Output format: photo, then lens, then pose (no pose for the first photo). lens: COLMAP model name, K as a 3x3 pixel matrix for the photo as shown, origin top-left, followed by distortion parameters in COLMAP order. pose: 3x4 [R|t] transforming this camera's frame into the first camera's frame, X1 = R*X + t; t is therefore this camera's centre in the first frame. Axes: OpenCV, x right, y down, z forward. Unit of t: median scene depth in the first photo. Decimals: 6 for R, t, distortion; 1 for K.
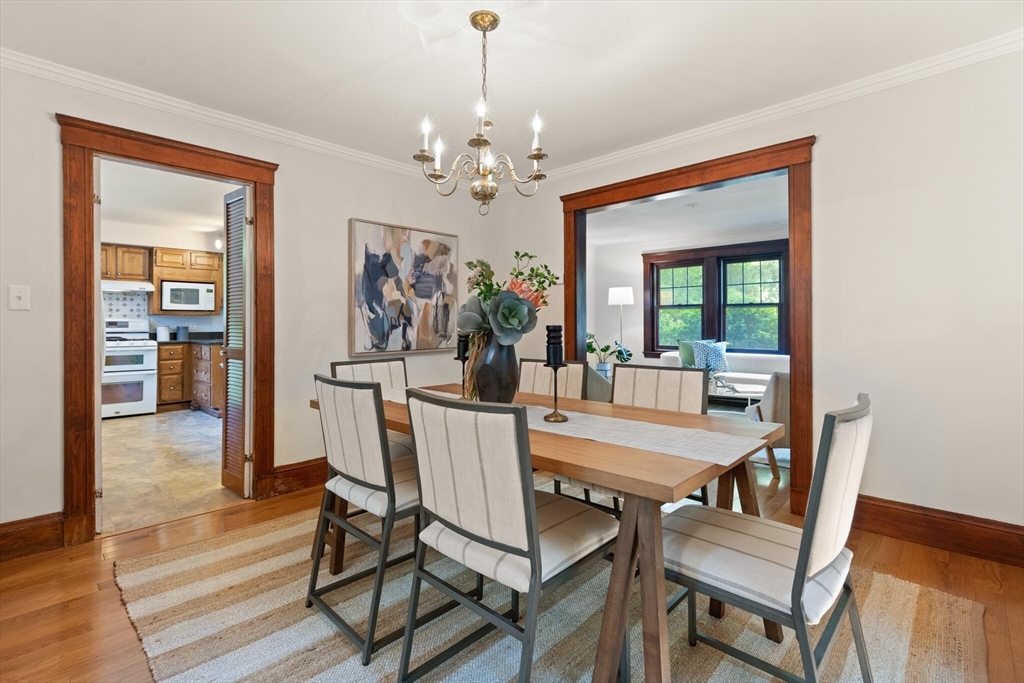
lens RADIAL K [[467.1, 0, 515.3], [0, 467.1, 334.7], [0, 0, 1]] dist [-0.004630, -0.000073]
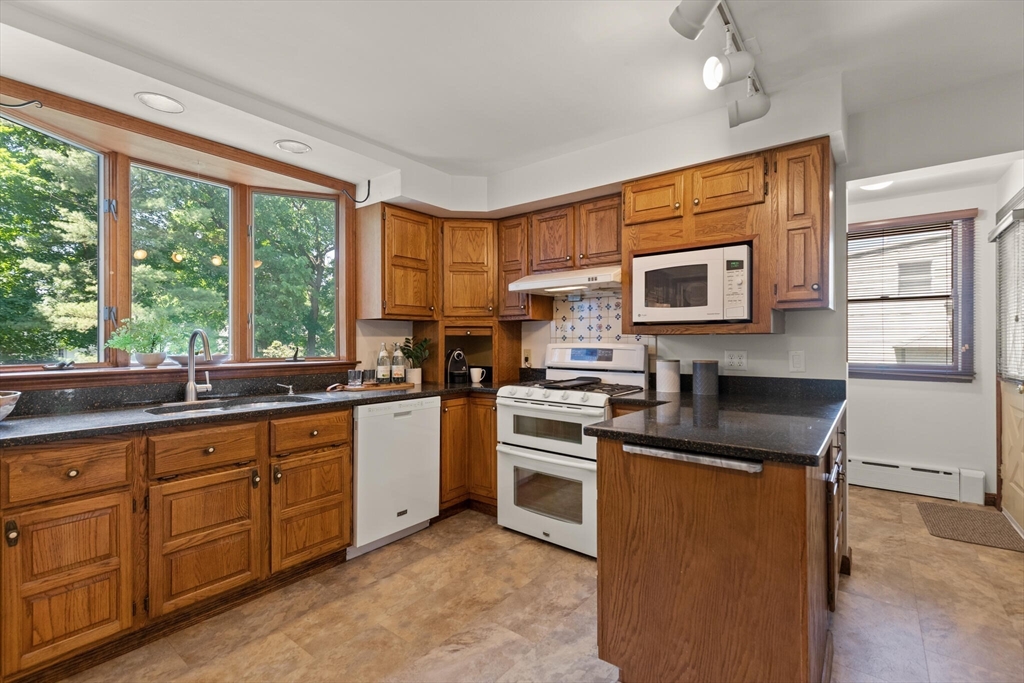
lens RADIAL K [[467.1, 0, 510.4], [0, 467.1, 341.8], [0, 0, 1]] dist [-0.004630, -0.000073]
pose [[0.076021, 0.006745, -0.997083, -0.339014], [-0.008076, 0.999948, 0.006148, -0.039290], [0.997073, 0.007585, 0.076072, 0.866647]]
